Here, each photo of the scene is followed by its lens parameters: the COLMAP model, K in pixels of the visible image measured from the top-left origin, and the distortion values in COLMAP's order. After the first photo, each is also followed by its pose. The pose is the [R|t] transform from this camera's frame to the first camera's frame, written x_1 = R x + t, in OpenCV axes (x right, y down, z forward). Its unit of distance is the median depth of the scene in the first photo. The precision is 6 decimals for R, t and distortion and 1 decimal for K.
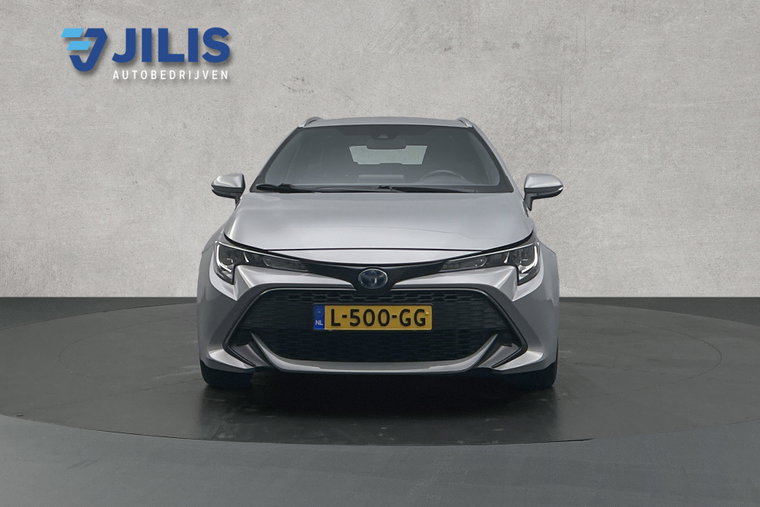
lens RADIAL K [[592.5, 0, 380.2], [0, 592.5, 252.9], [0, 0, 1]] dist [0.006645, 0.004417]
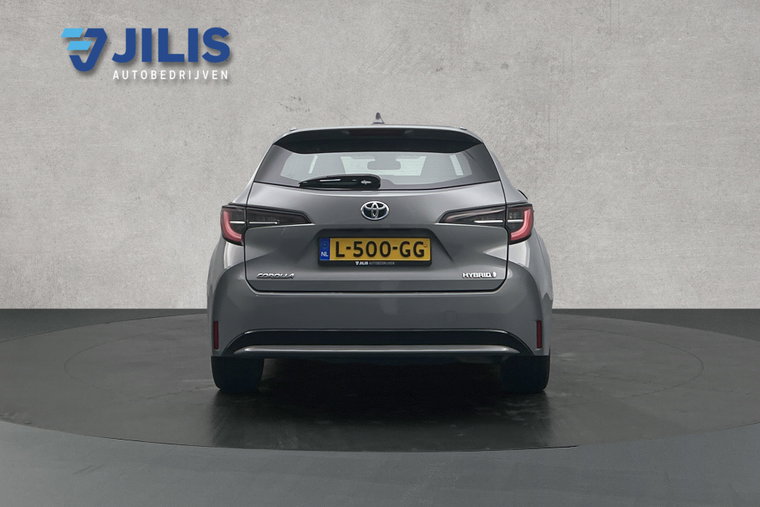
lens RADIAL K [[592.5, 0, 380.0], [0, 592.5, 253.1], [0, 0, 1]] dist [0.006645, 0.004417]
pose [[1.000000, -0.000081, -0.000343, 0.010513], [0.000081, 1.000000, 0.000287, -0.023089], [0.000343, -0.000287, 1.000000, -0.036914]]
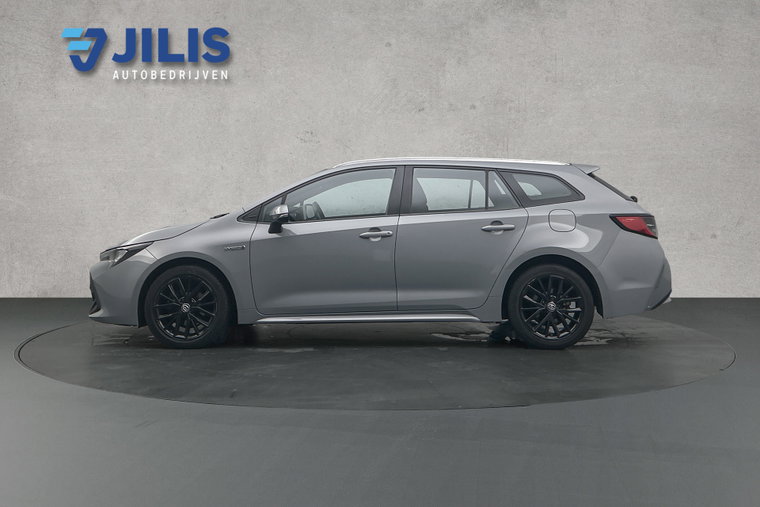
lens RADIAL K [[592.5, 0, 379.6], [0, 592.5, 254.7], [0, 0, 1]] dist [0.006645, 0.004417]
pose [[0.999999, -0.000139, -0.001208, 0.022473], [0.000142, 0.999996, 0.002741, -0.024874], [0.001208, -0.002741, 0.999996, -0.319649]]
